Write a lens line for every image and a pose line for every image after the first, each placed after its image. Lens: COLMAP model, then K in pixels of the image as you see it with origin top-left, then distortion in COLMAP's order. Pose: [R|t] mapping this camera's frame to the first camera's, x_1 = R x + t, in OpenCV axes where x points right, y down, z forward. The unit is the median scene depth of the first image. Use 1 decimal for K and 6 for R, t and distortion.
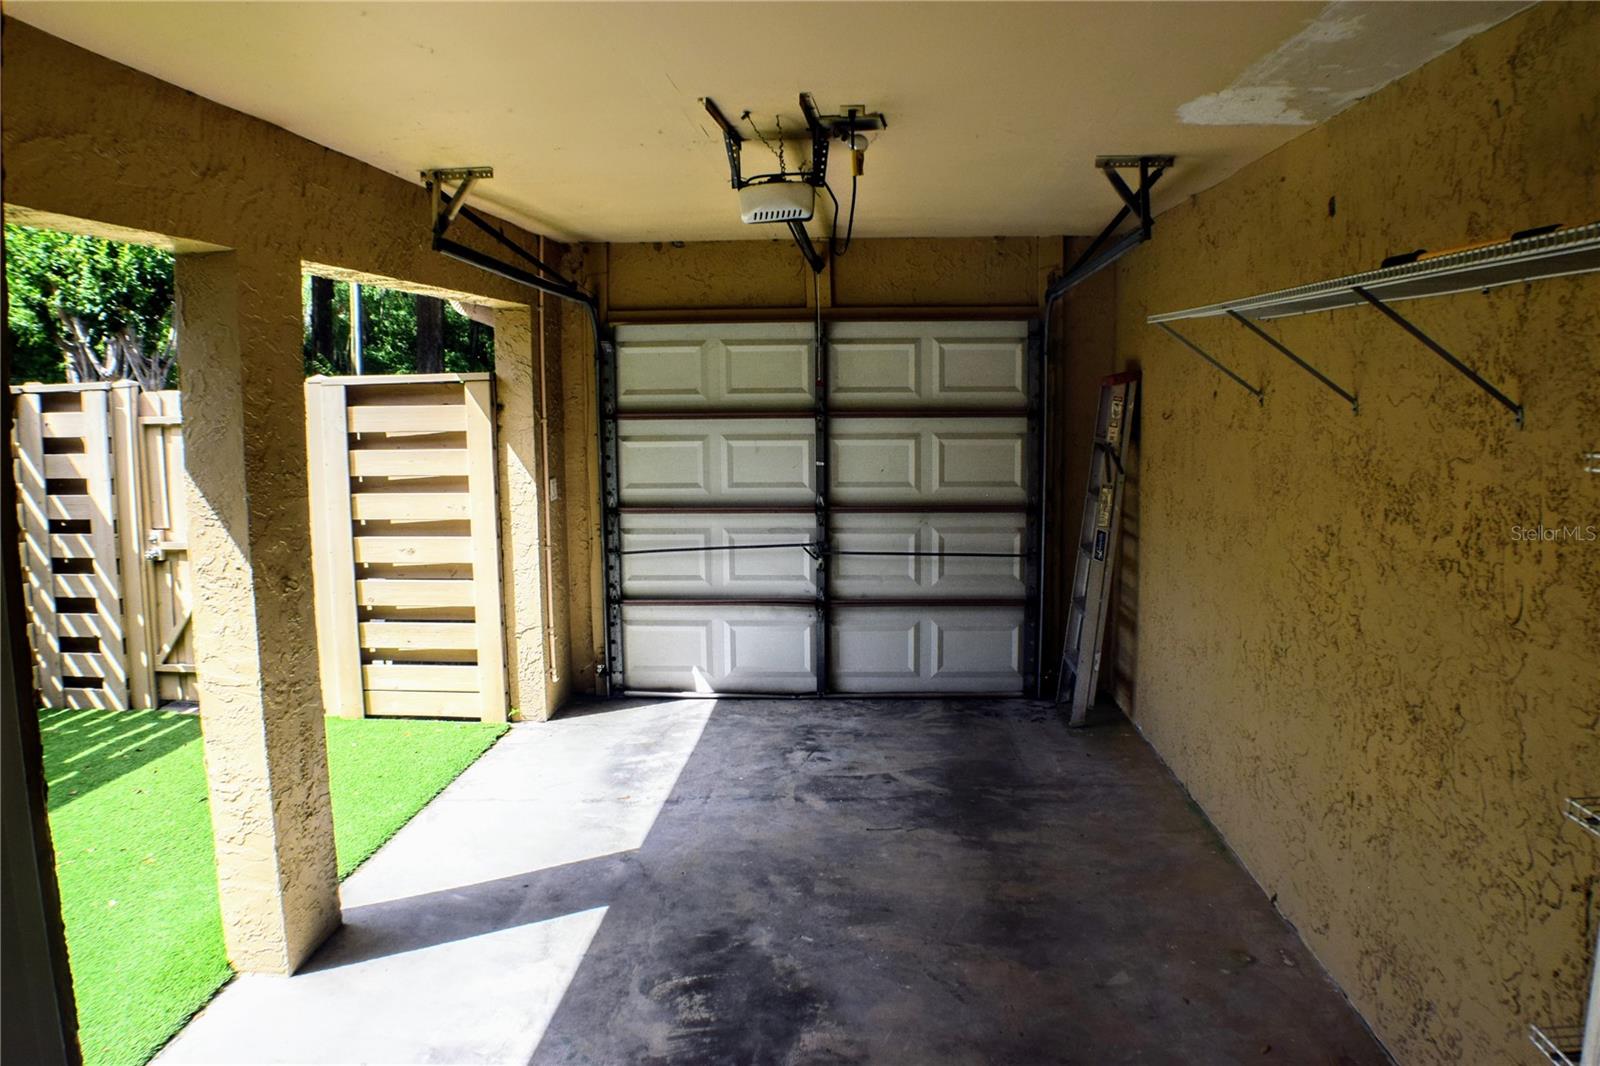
lens RADIAL K [[1200.6, 0, 801.7], [0, 1200.6, 516.6], [0, 0, 1]] dist [-0.142967, 0.006978]
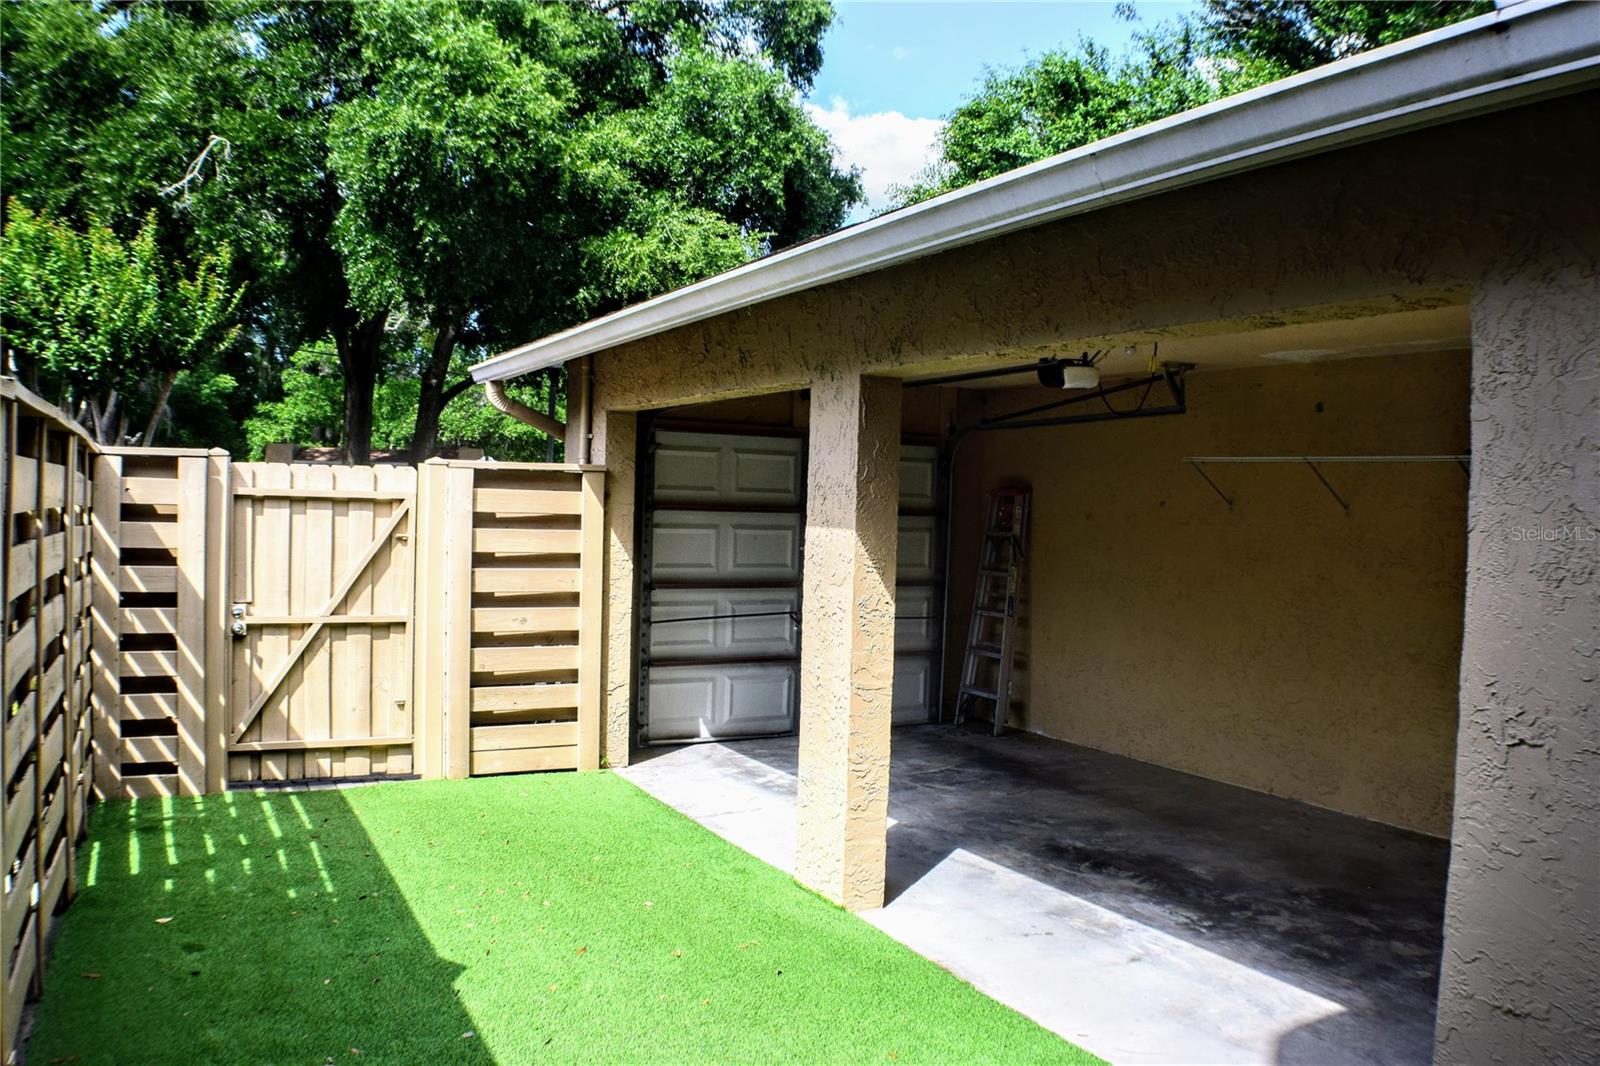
lens RADIAL K [[1200.6, 0, 805.8], [0, 1200.6, 522.0], [0, 0, 1]] dist [-0.142967, 0.006978]
pose [[0.847688, 0.025641, 0.529874, -0.684083], [0.020404, 0.996516, -0.080864, 0.031925], [-0.530102, 0.079359, 0.844212, -0.088552]]
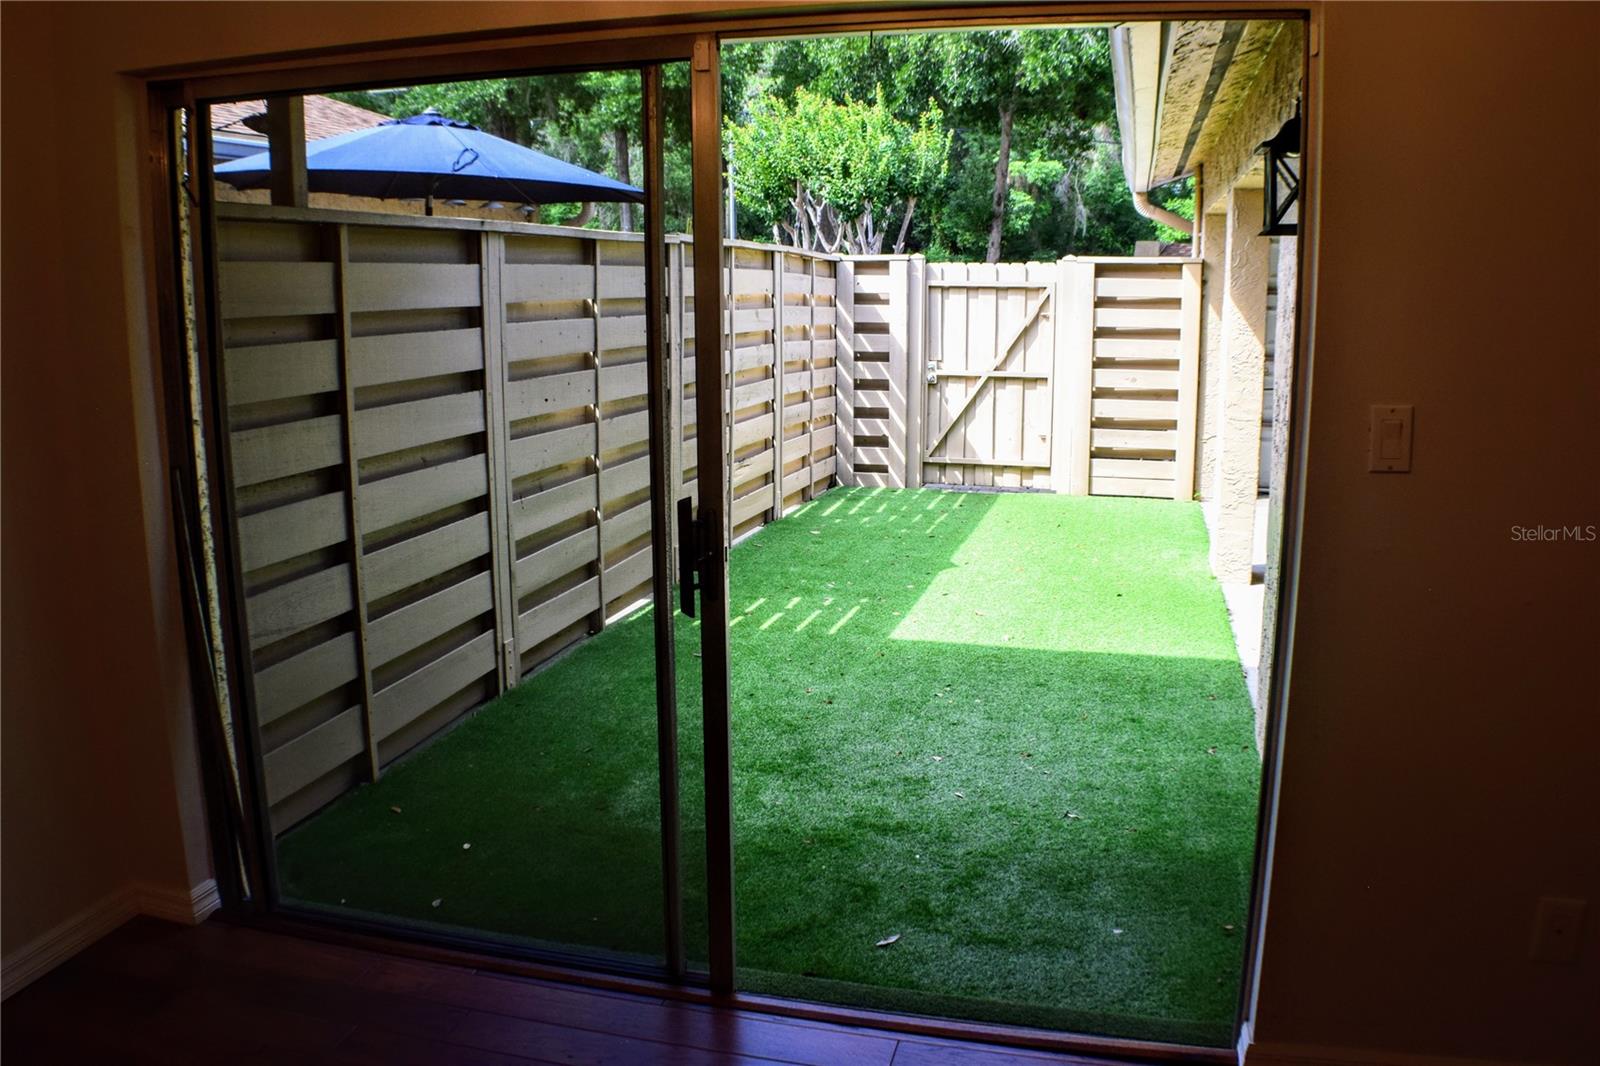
lens RADIAL K [[1282.2, 0, 804.7], [0, 1282.2, 537.4], [0, 0, 1]] dist [-0.162800, 0.039338]
pose [[0.980477, 0.046767, -0.190993, -0.410834], [-0.029043, 0.995095, 0.094565, 0.084621], [0.194479, -0.087172, 0.977026, -0.592539]]
